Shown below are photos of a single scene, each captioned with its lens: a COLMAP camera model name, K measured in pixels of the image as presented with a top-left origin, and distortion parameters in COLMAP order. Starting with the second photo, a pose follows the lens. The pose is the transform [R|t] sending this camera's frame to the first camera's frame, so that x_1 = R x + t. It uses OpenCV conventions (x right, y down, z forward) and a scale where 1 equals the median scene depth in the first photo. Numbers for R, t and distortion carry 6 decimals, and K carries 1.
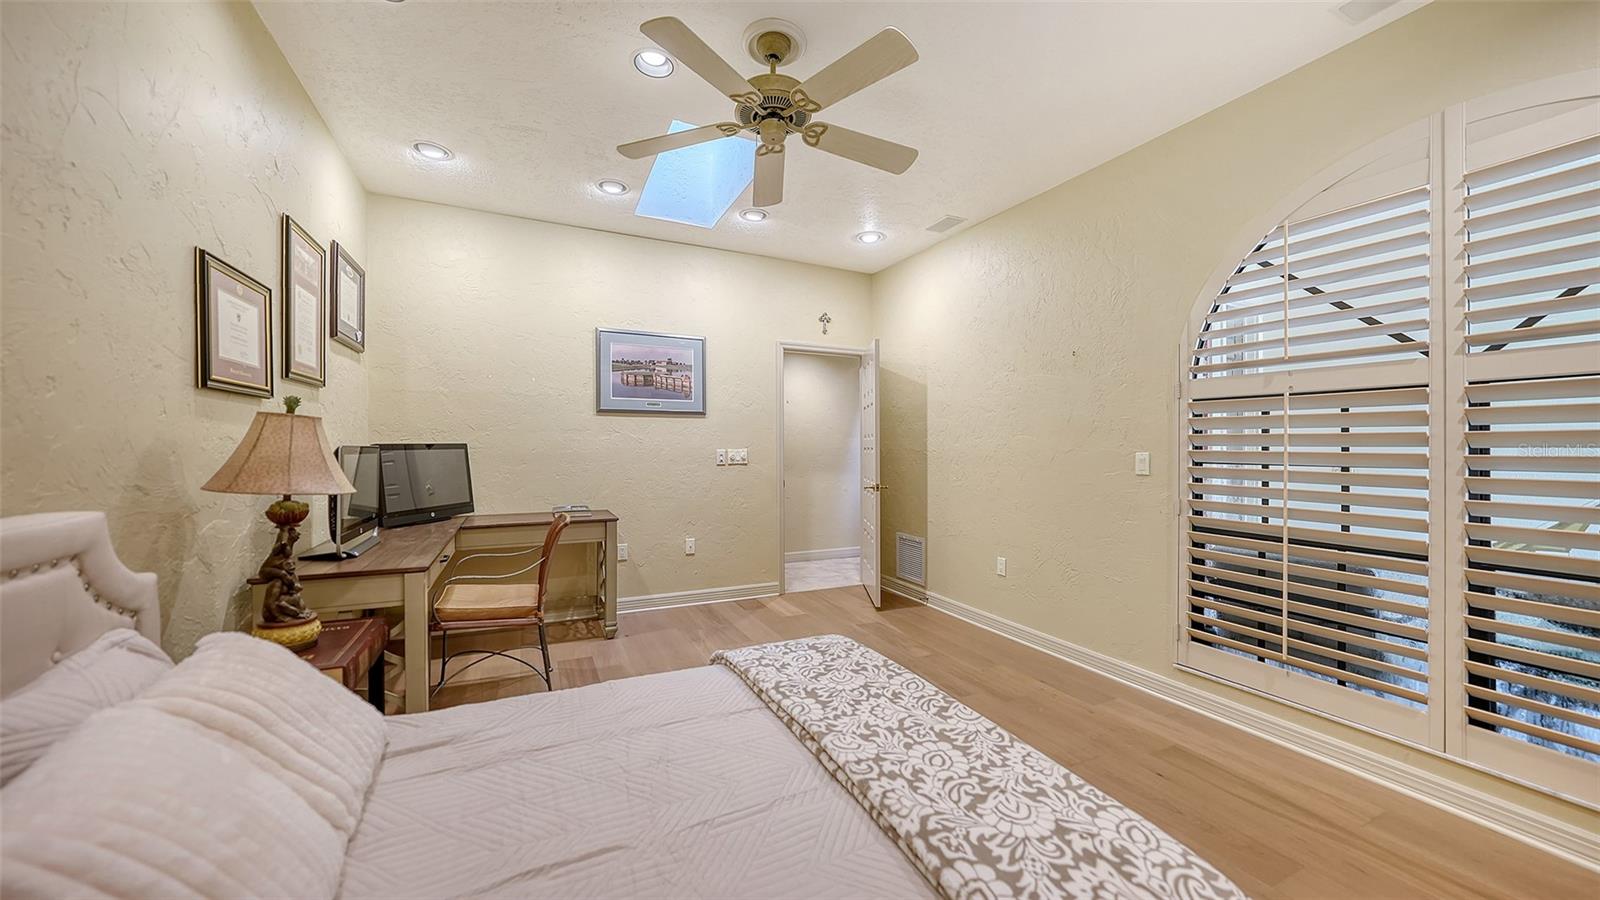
lens RADIAL K [[558.0, 0, 793.3], [0, 558.0, 441.7], [0, 0, 1]] dist [-0.000762, -0.001367]
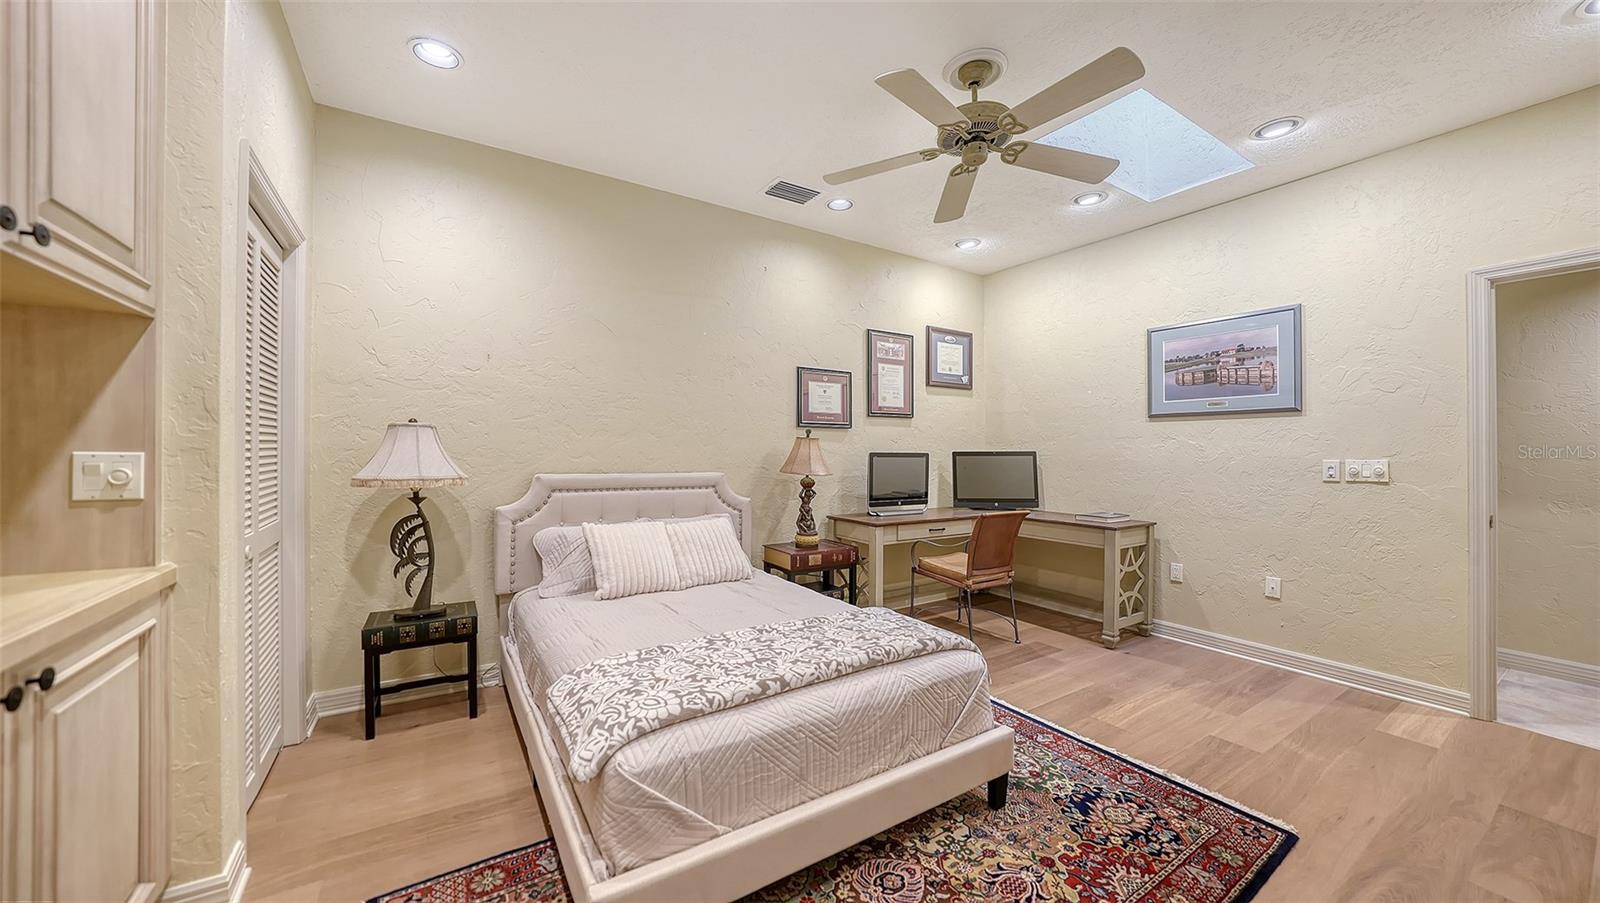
lens RADIAL K [[558.3, 0, 791.9], [0, 558.3, 448.3], [0, 0, 1]] dist [0.002011, 0.000206]
pose [[0.131059, -0.008626, -0.991337, 0.565569], [0.002230, 0.999962, -0.008407, 0.005461], [0.991372, -0.001109, 0.131074, 0.303763]]
